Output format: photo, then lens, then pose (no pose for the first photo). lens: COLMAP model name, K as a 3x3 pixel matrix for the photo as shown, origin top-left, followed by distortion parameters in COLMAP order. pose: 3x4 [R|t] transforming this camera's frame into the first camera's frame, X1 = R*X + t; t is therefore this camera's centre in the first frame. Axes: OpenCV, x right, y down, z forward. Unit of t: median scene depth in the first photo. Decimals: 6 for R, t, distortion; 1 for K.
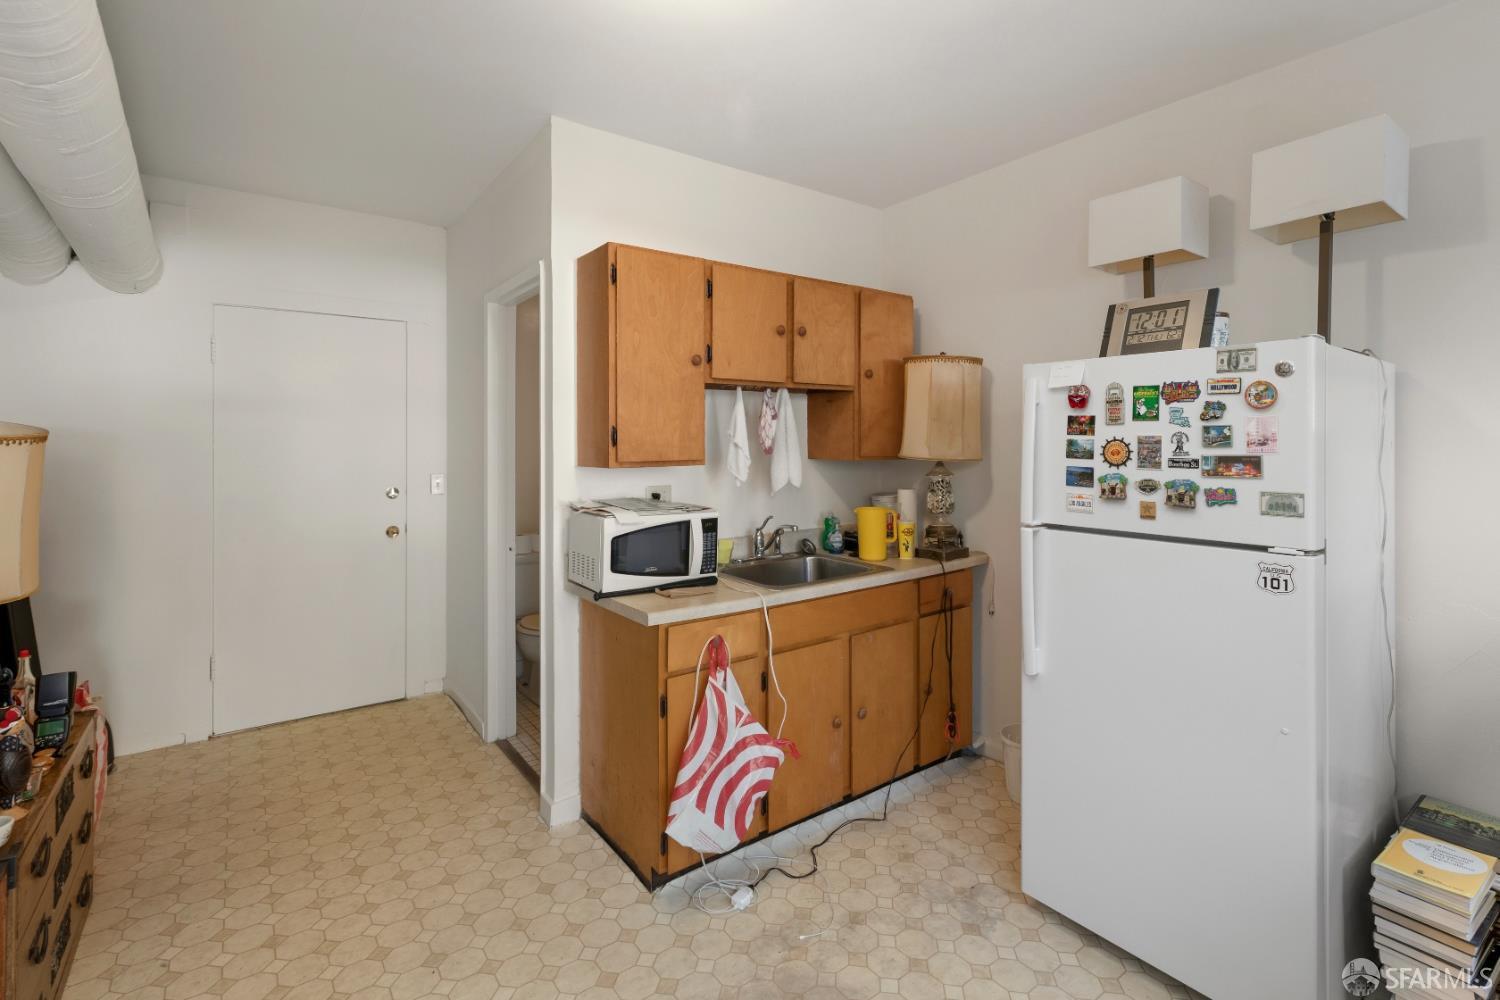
lens RADIAL K [[684.7, 0, 769.3], [0, 684.7, 454.1], [0, 0, 1]] dist [-0.000196, -0.000325]
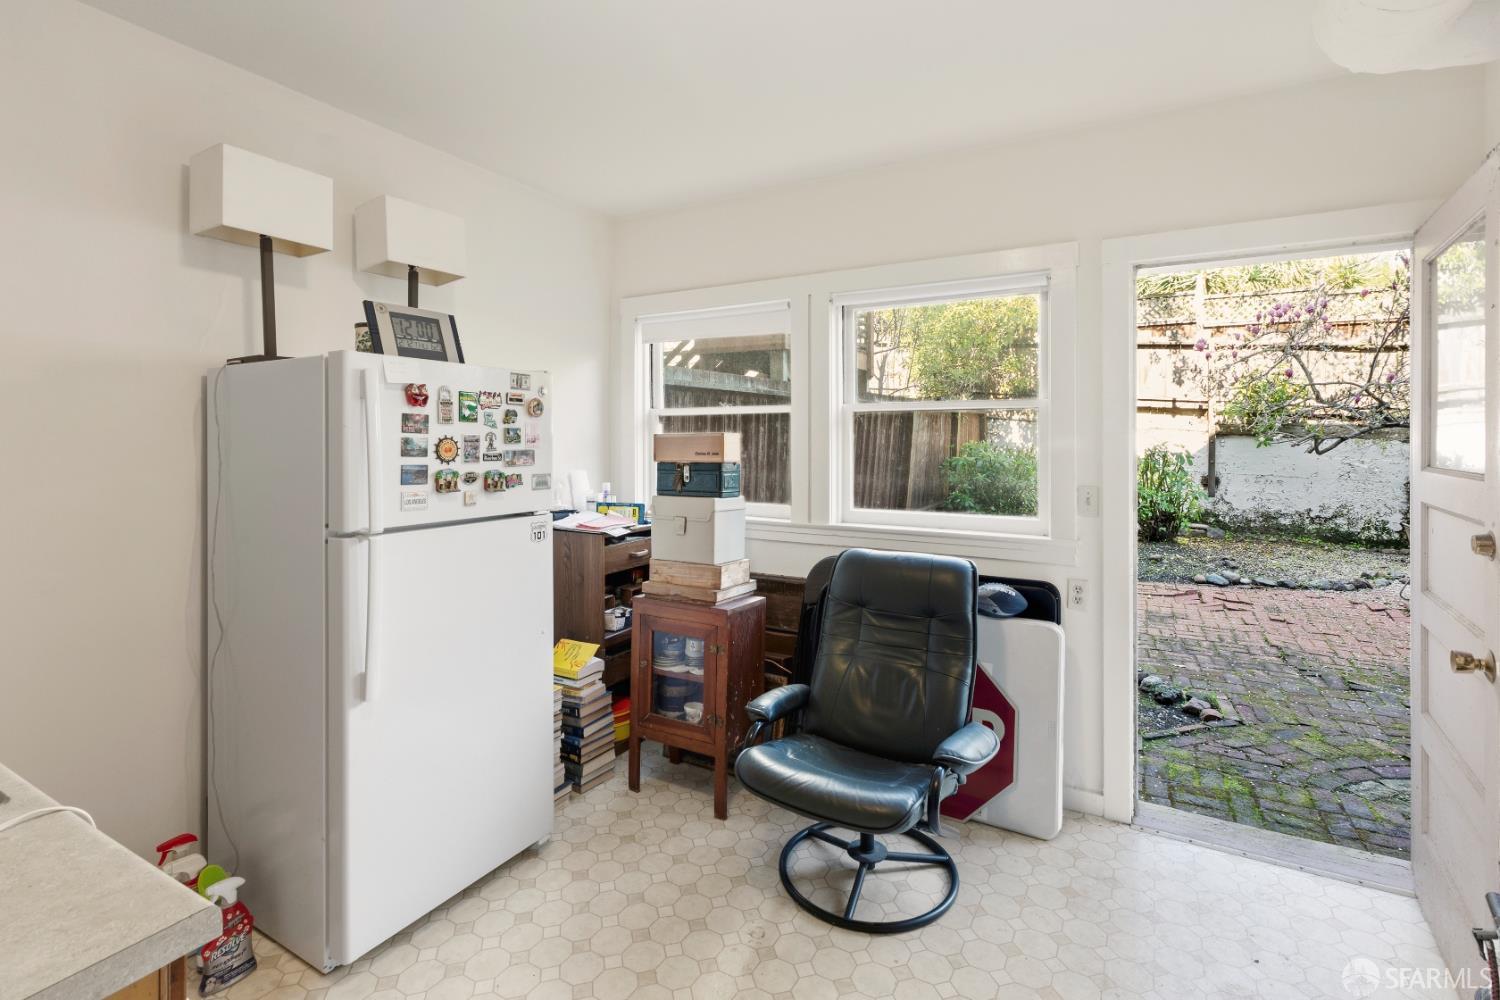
lens RADIAL K [[699.9, 0, 779.9], [0, 699.9, 455.5], [0, 0, 1]] dist [0.001616, -0.000063]
pose [[-0.407927, -0.020476, 0.912785, -0.733676], [0.017376, 0.999393, 0.030184, -0.017789], [-0.912849, 0.028173, -0.407323, 0.973387]]
